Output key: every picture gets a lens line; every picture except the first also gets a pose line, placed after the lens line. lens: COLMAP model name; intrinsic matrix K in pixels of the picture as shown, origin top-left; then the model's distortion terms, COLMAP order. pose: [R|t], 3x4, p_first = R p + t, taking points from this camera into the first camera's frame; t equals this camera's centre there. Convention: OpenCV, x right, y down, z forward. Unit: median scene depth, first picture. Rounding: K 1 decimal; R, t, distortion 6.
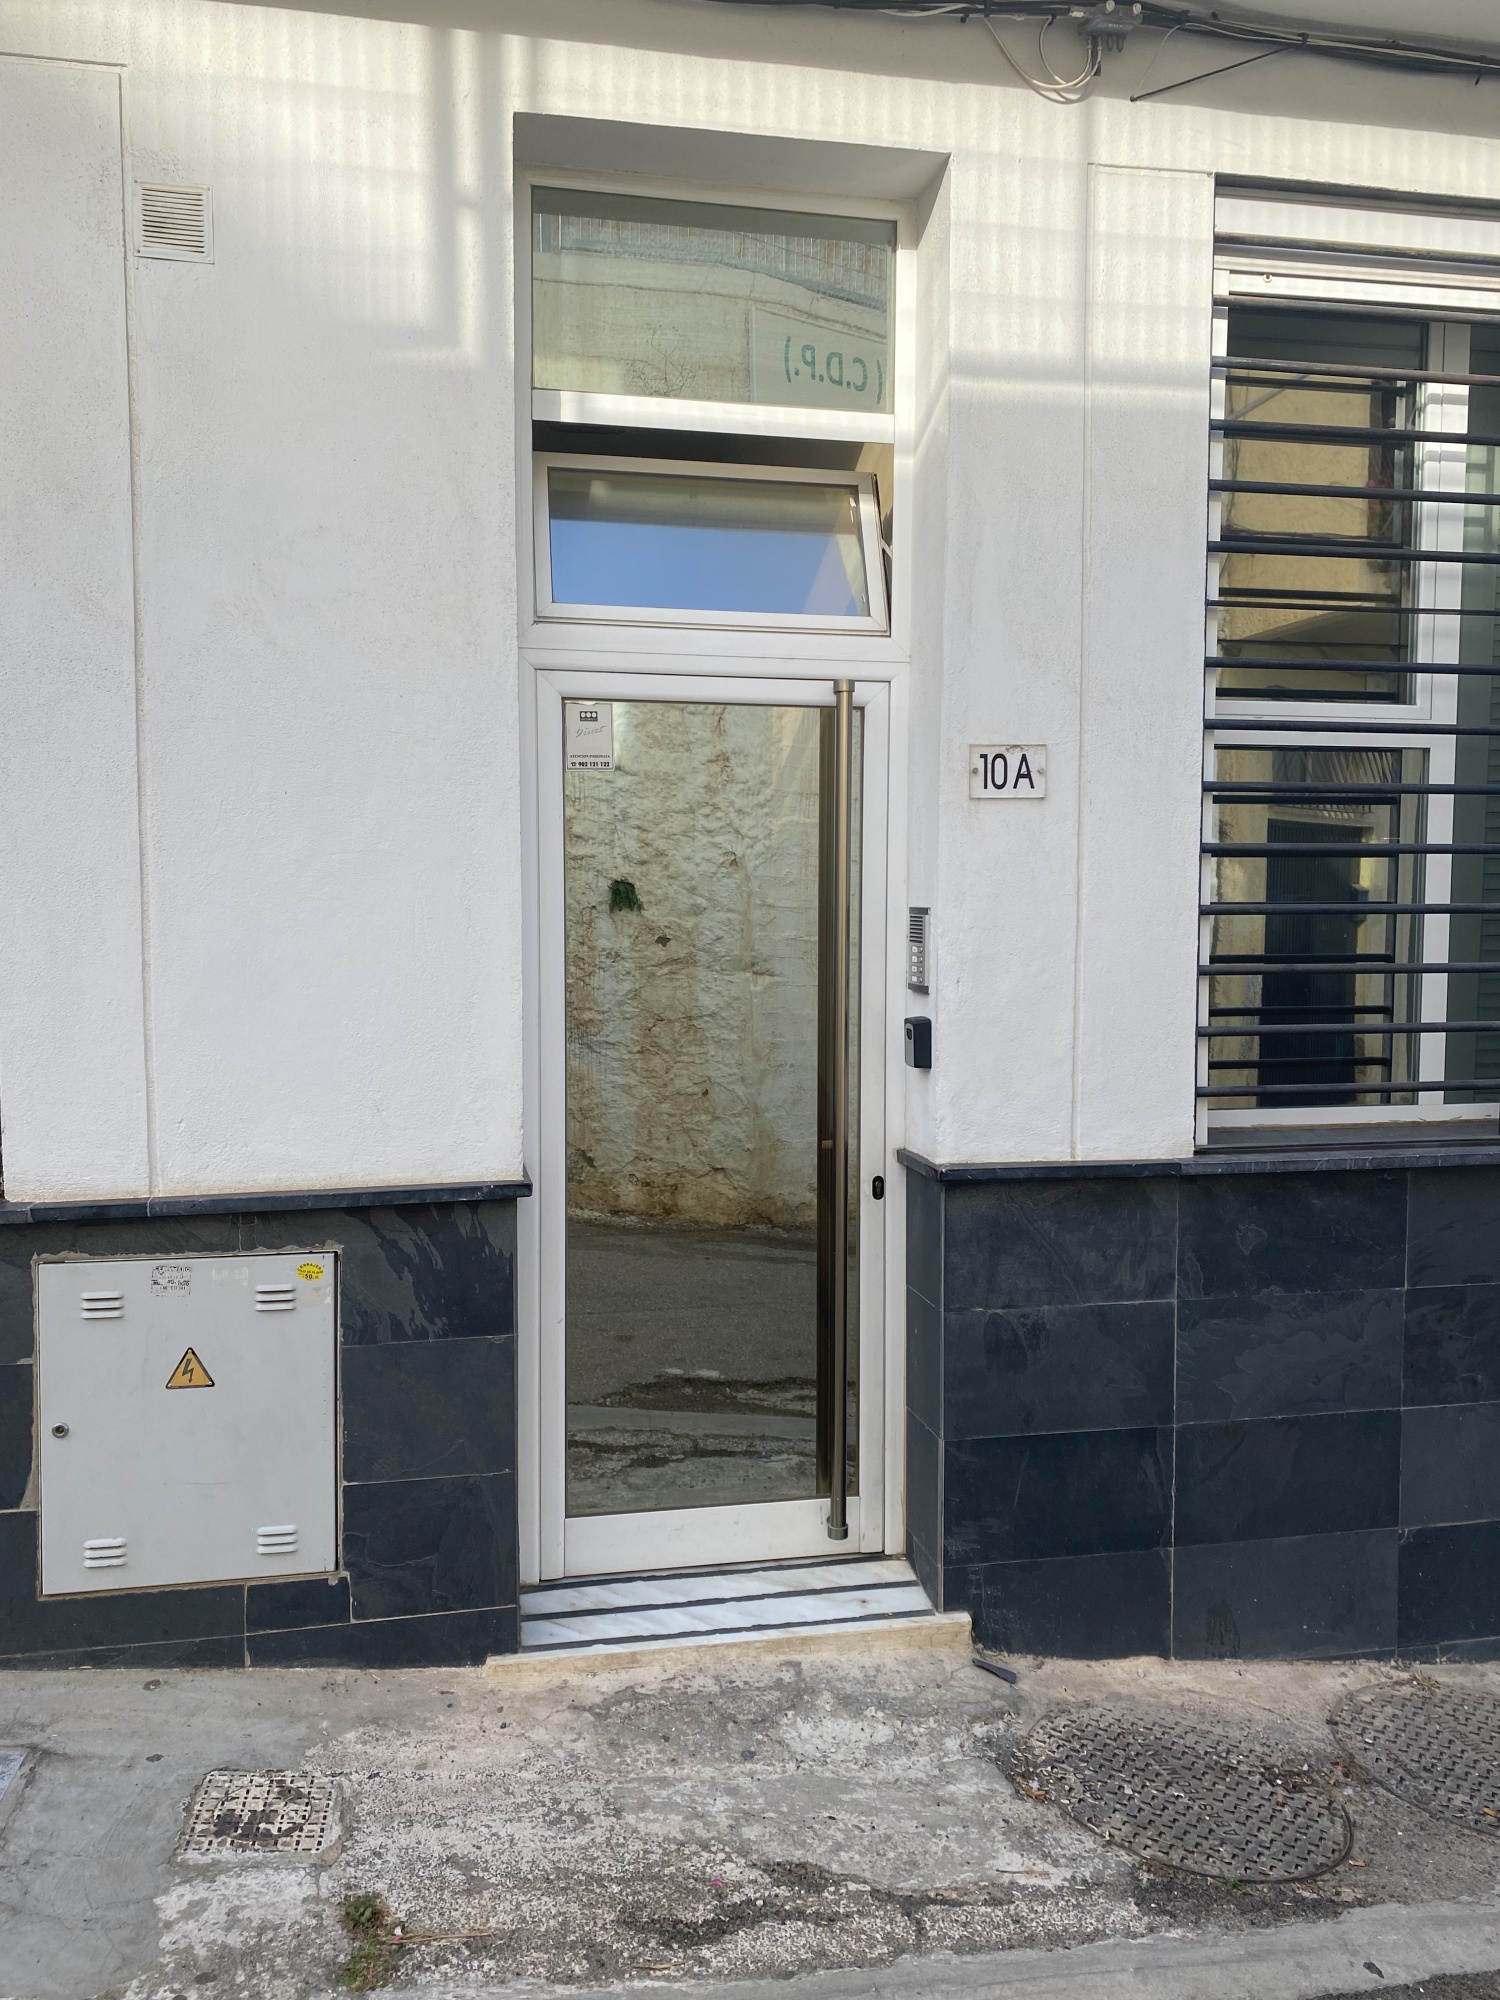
lens RADIAL K [[1511.7, 0, 749.0], [0, 1511.7, 998.4], [0, 0, 1]] dist [0.025490, -0.025147]
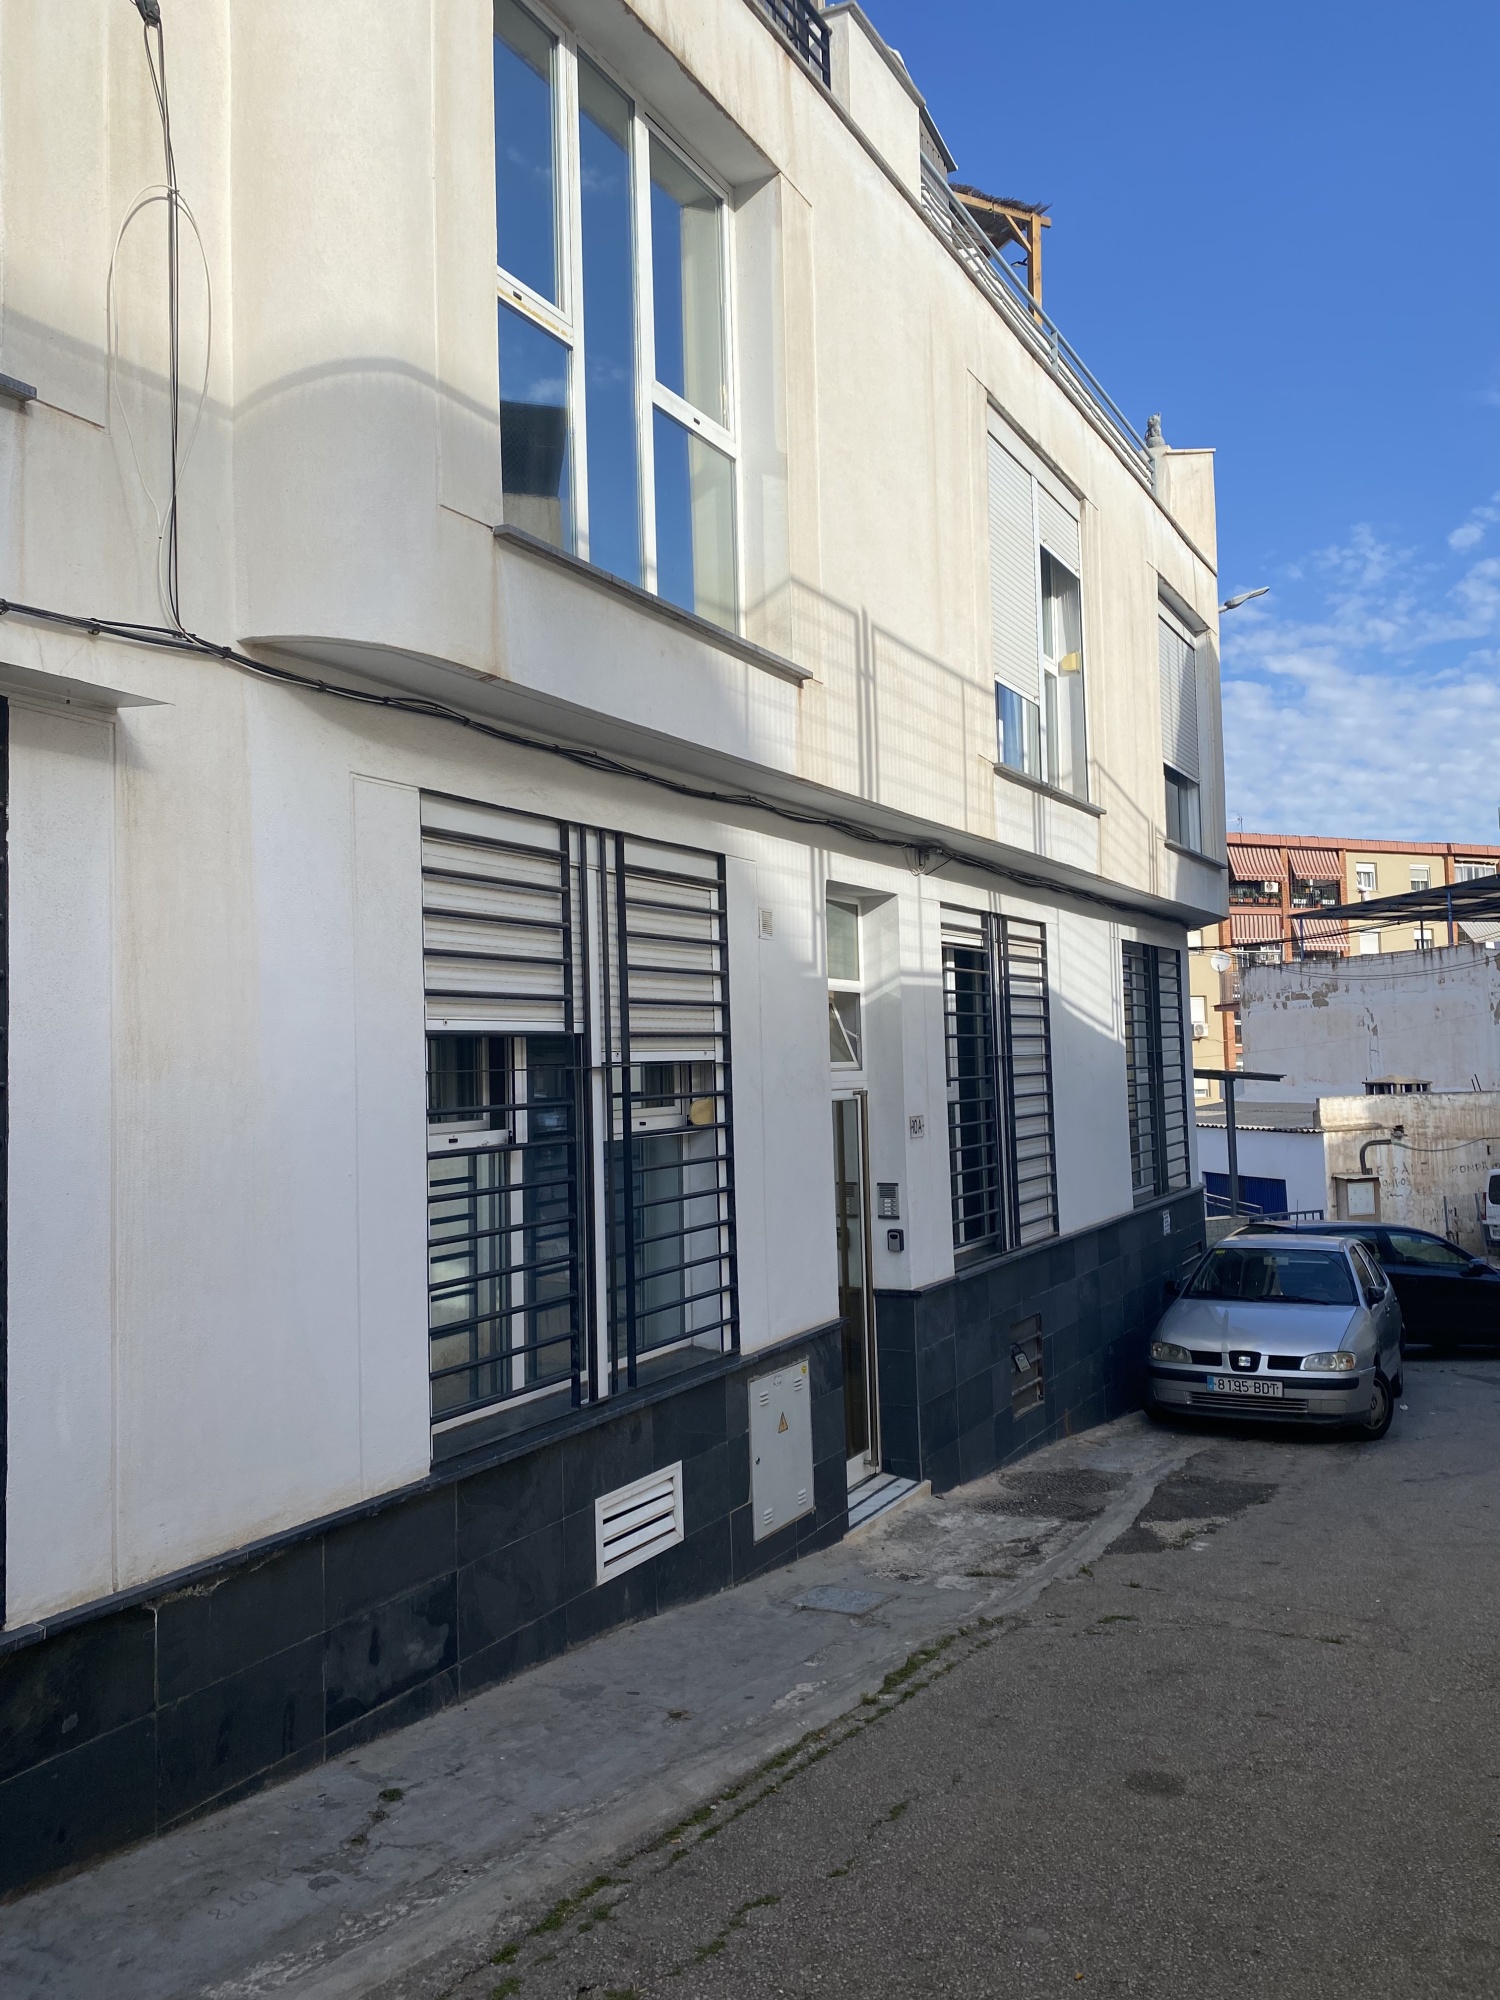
lens RADIAL K [[1511.7, 0, 753.4], [0, 1511.7, 996.2], [0, 0, 1]] dist [0.025490, -0.025147]
pose [[0.643271, 0.011354, 0.765555, -2.135063], [0.091034, 0.991663, -0.091200, -0.178312], [-0.760208, 0.128358, 0.636874, -0.464207]]
